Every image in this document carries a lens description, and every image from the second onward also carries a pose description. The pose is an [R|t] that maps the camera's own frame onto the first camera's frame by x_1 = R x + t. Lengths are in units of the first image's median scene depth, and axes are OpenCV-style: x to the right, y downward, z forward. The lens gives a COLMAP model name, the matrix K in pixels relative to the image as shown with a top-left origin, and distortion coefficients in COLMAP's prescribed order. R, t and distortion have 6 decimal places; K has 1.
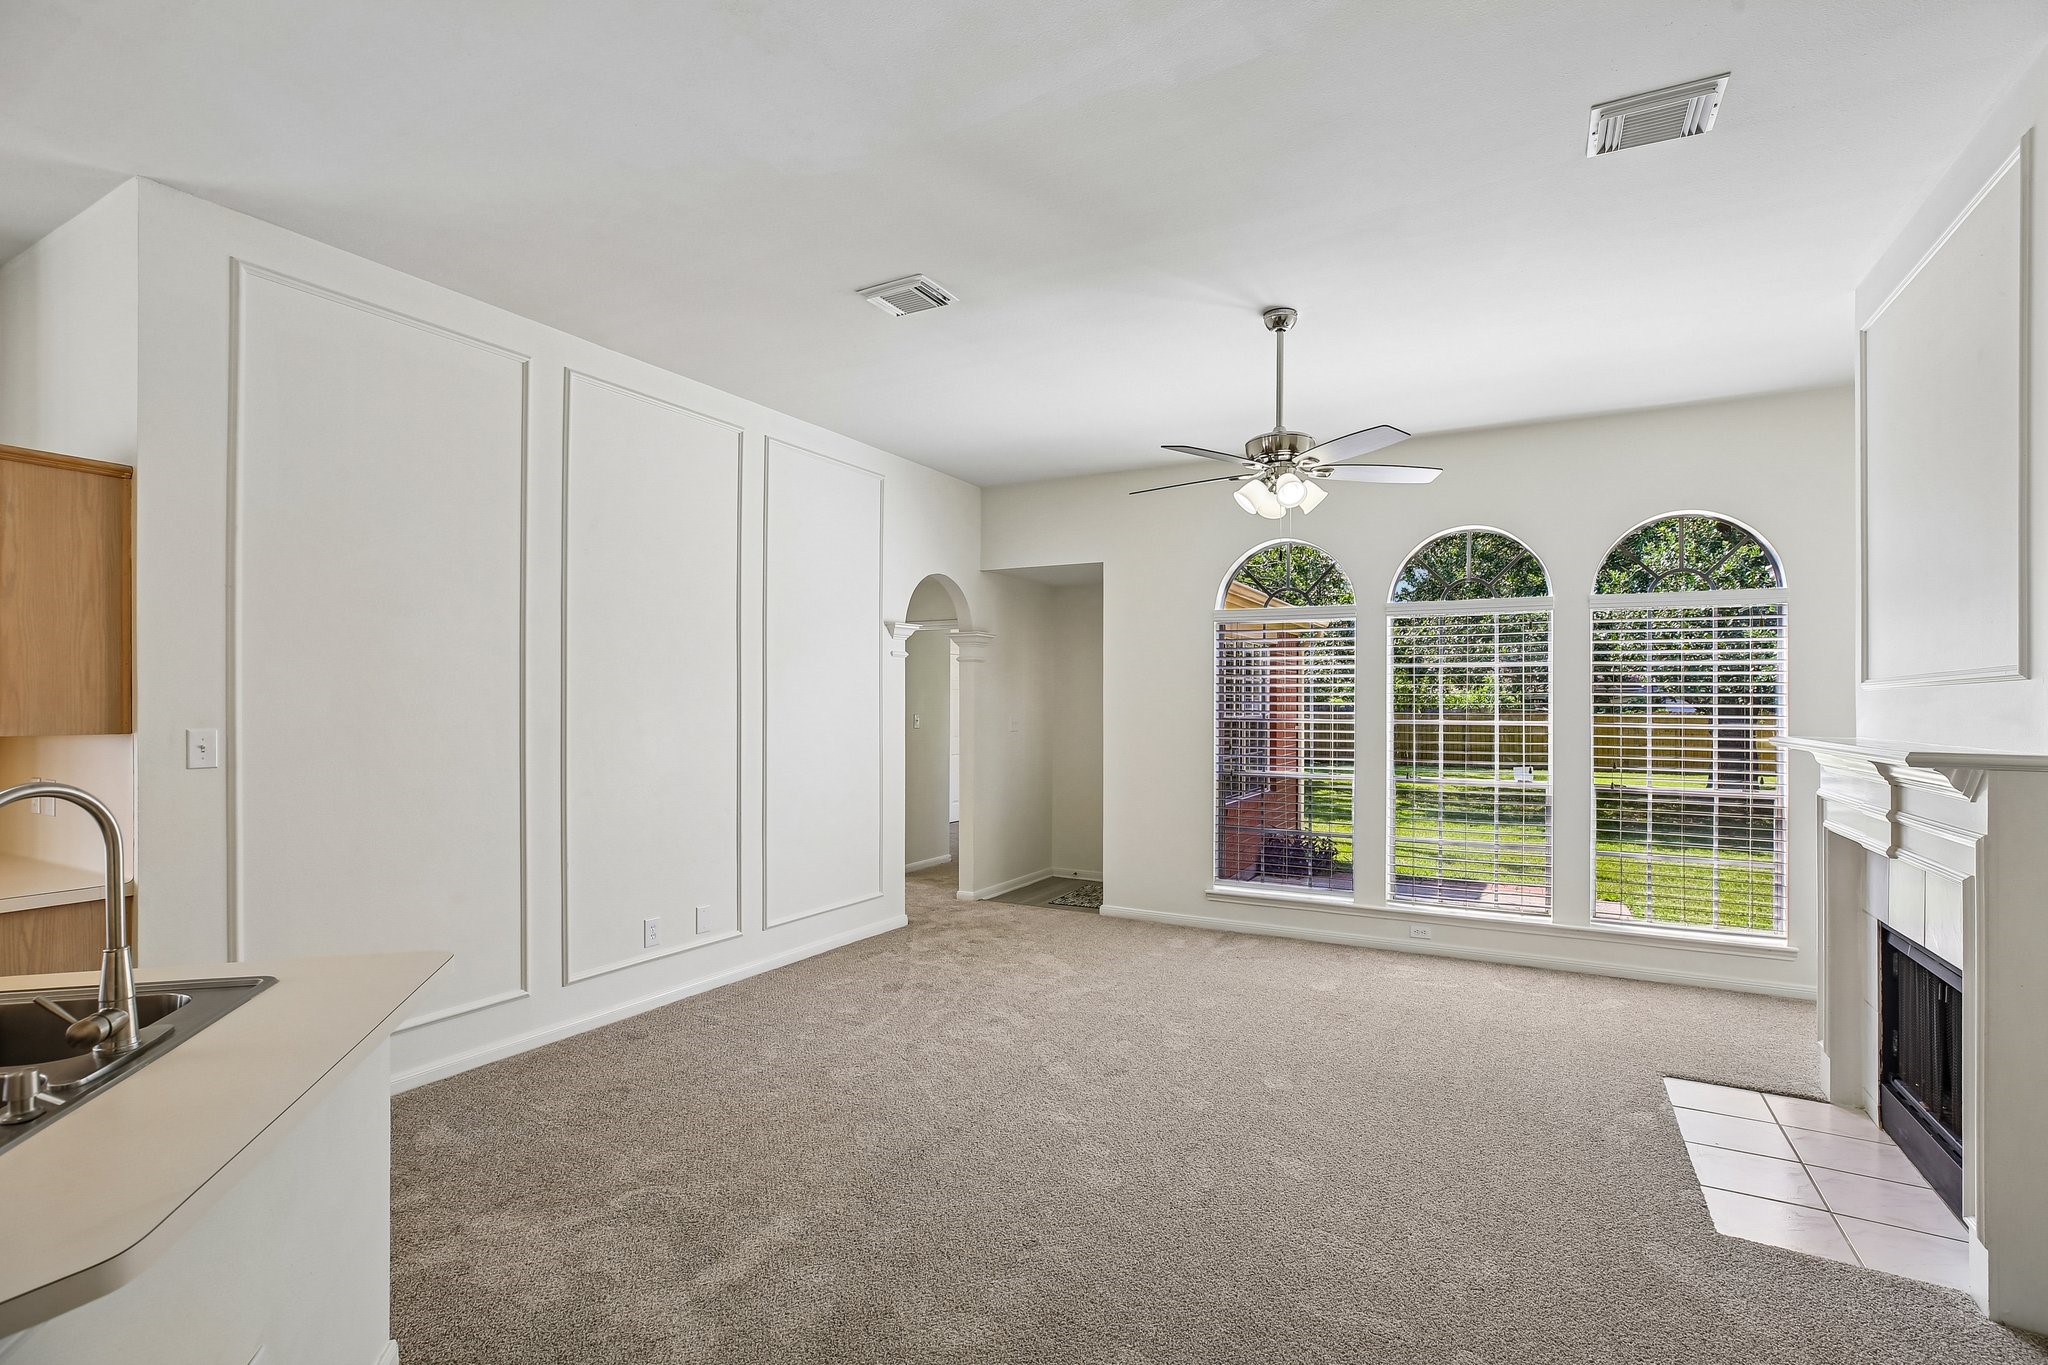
lens RADIAL K [[957.0, 0, 1014.9], [0, 957.0, 718.1], [0, 0, 1]] dist [-0.033882, 0.011299]
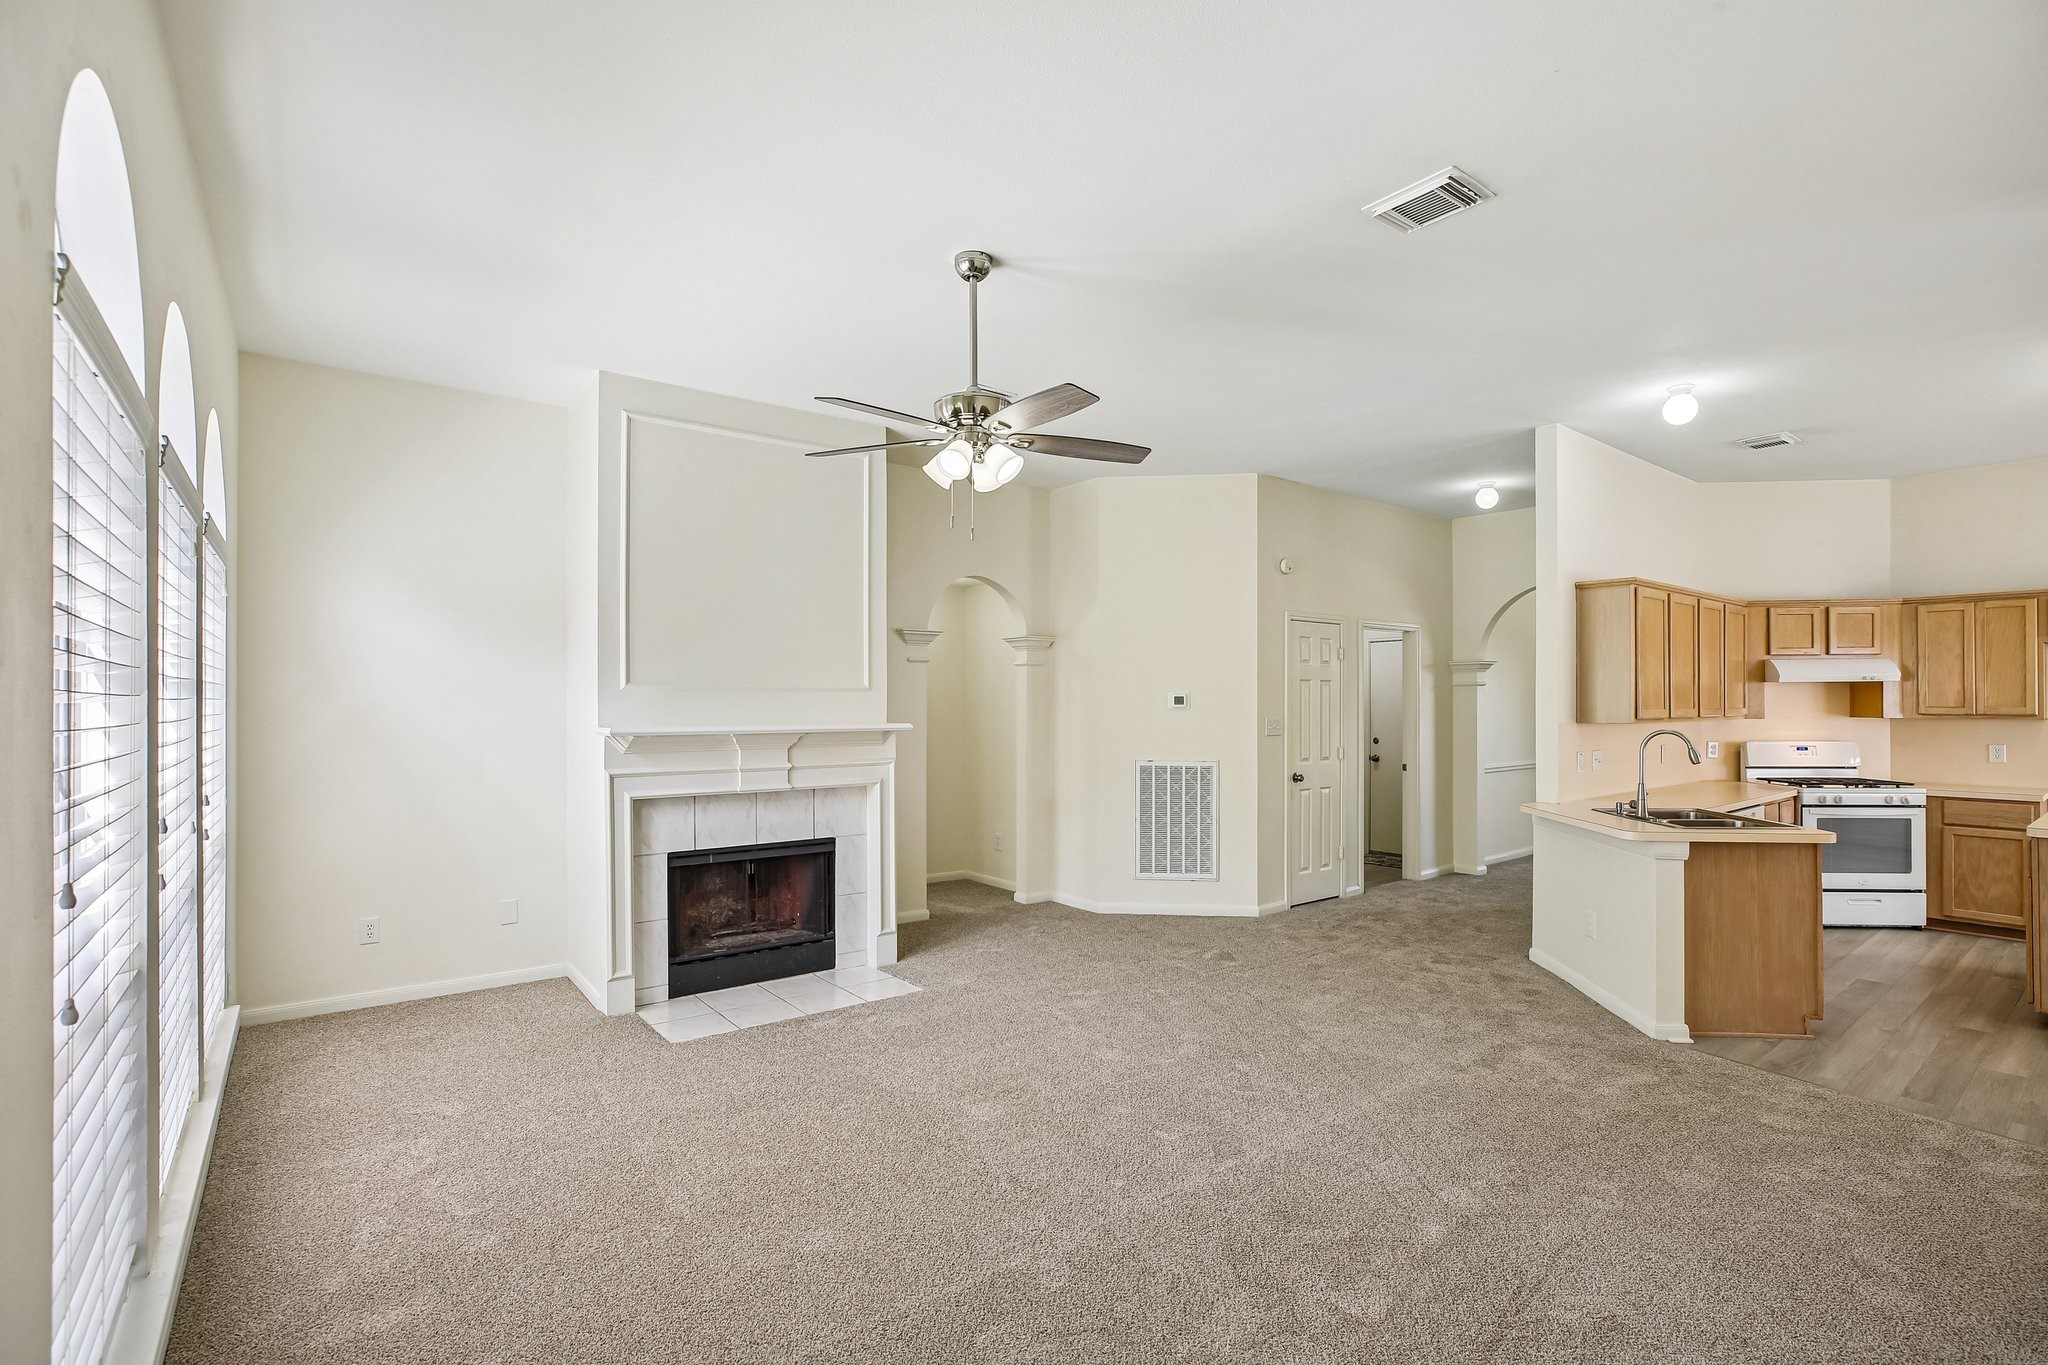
lens RADIAL K [[948.9, 0, 1020.9], [0, 948.9, 704.2], [0, 0, 1]] dist [-0.049847, 0.016921]
pose [[-0.922102, -0.005241, 0.386912, -0.070330], [-0.000079, 0.999911, 0.013355, -0.017571], [-0.386947, 0.012284, -0.922020, 1.251169]]
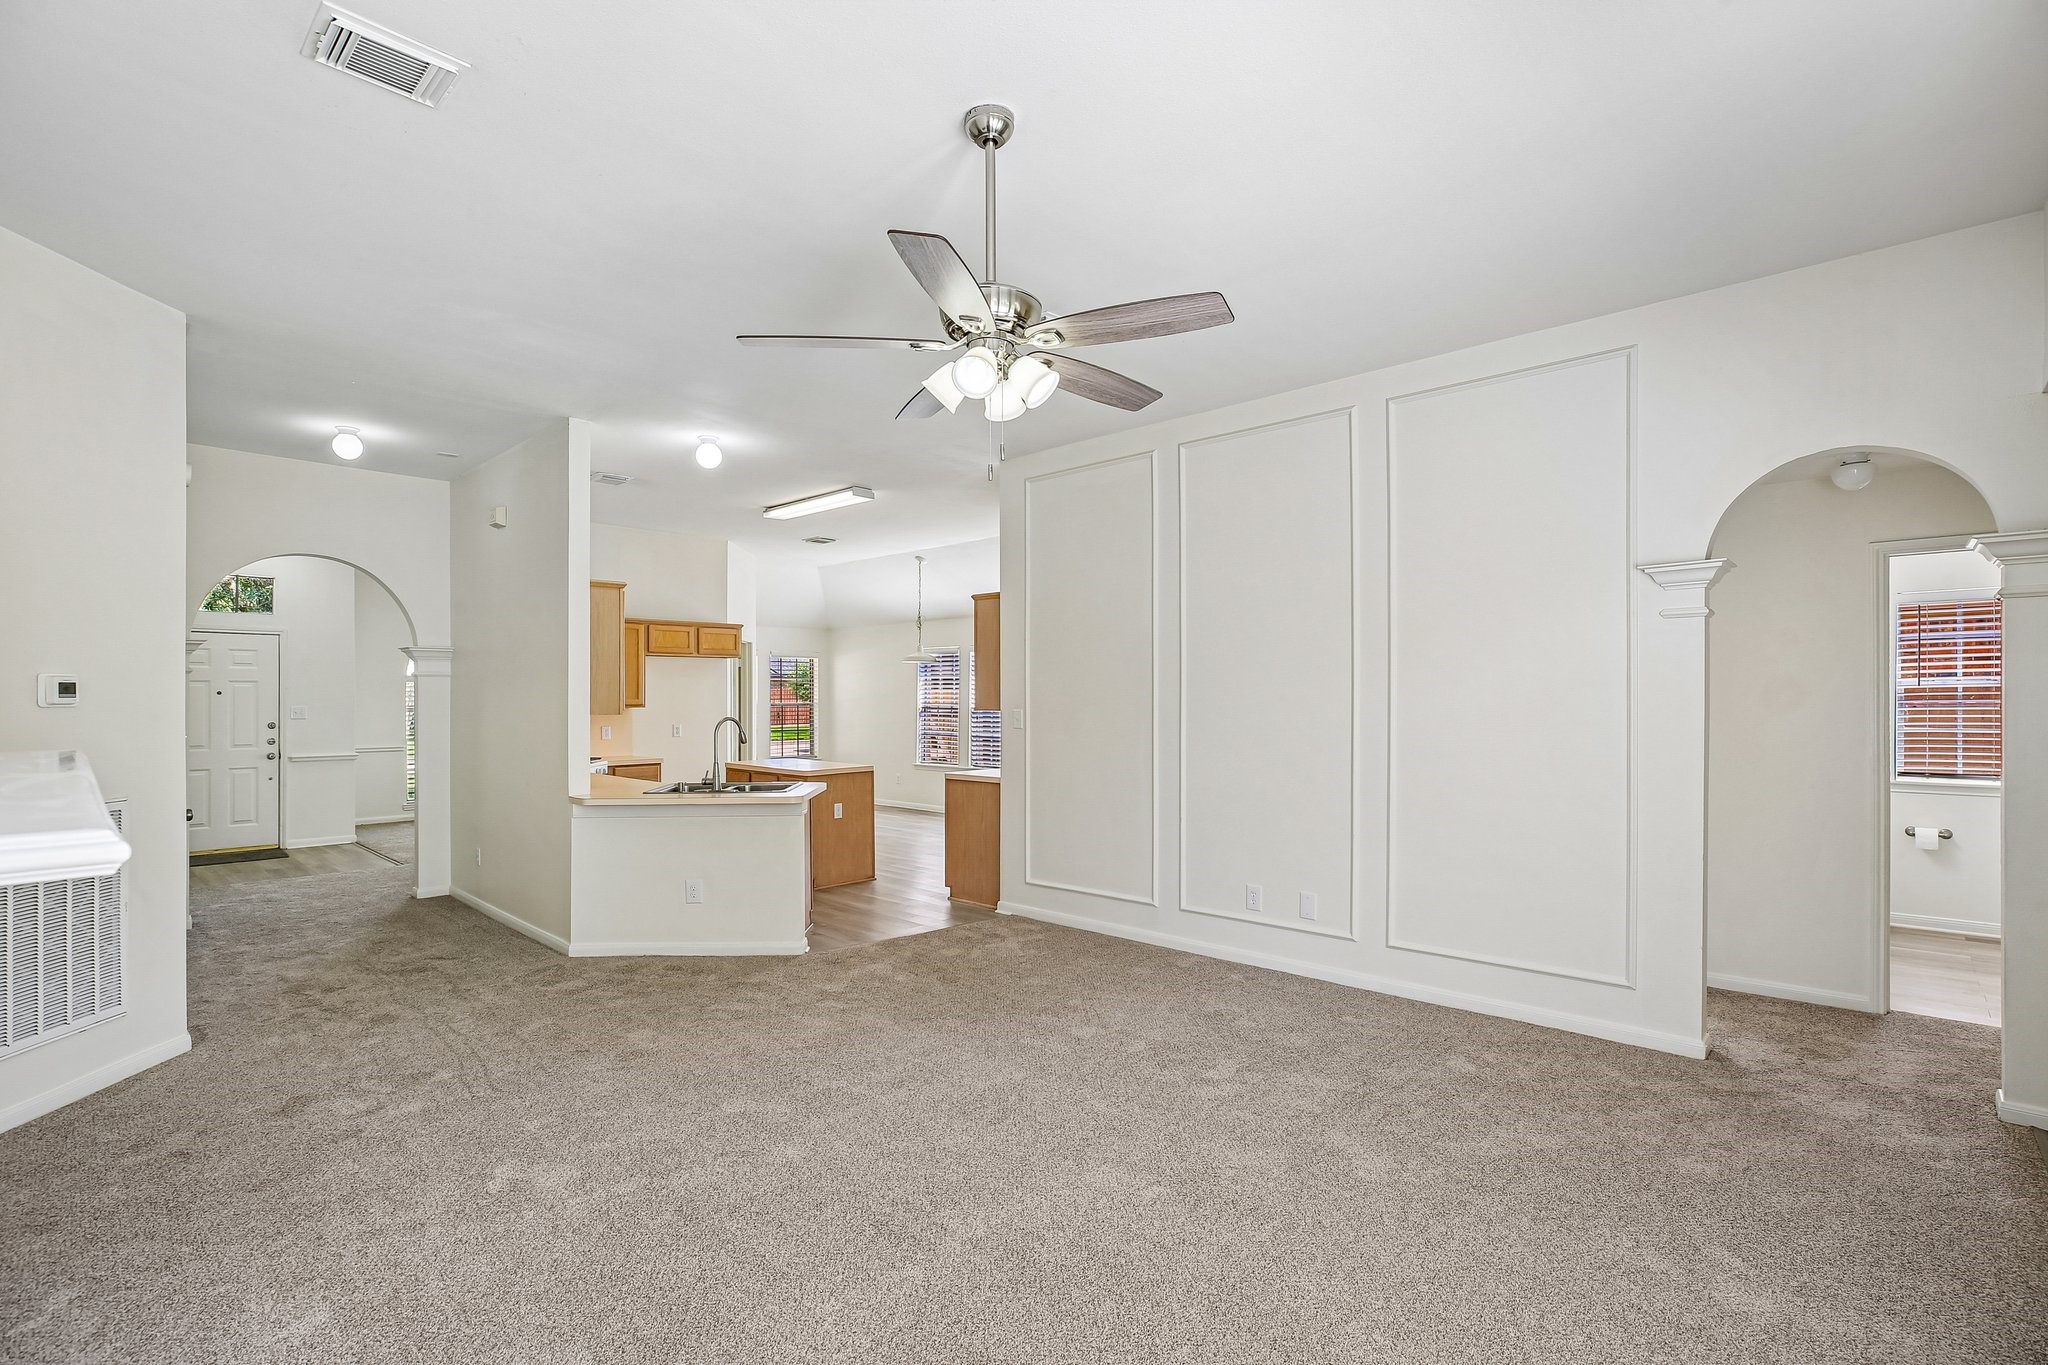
lens RADIAL K [[952.0, 0, 1021.4], [0, 952.0, 682.3], [0, 0, 1]] dist [-0.003821, -0.000485]
pose [[-0.237302, -0.019983, -0.971230, 0.655953], [-0.009656, 0.999788, -0.018211, -0.006146], [0.971388, 0.005057, -0.237445, 0.829944]]
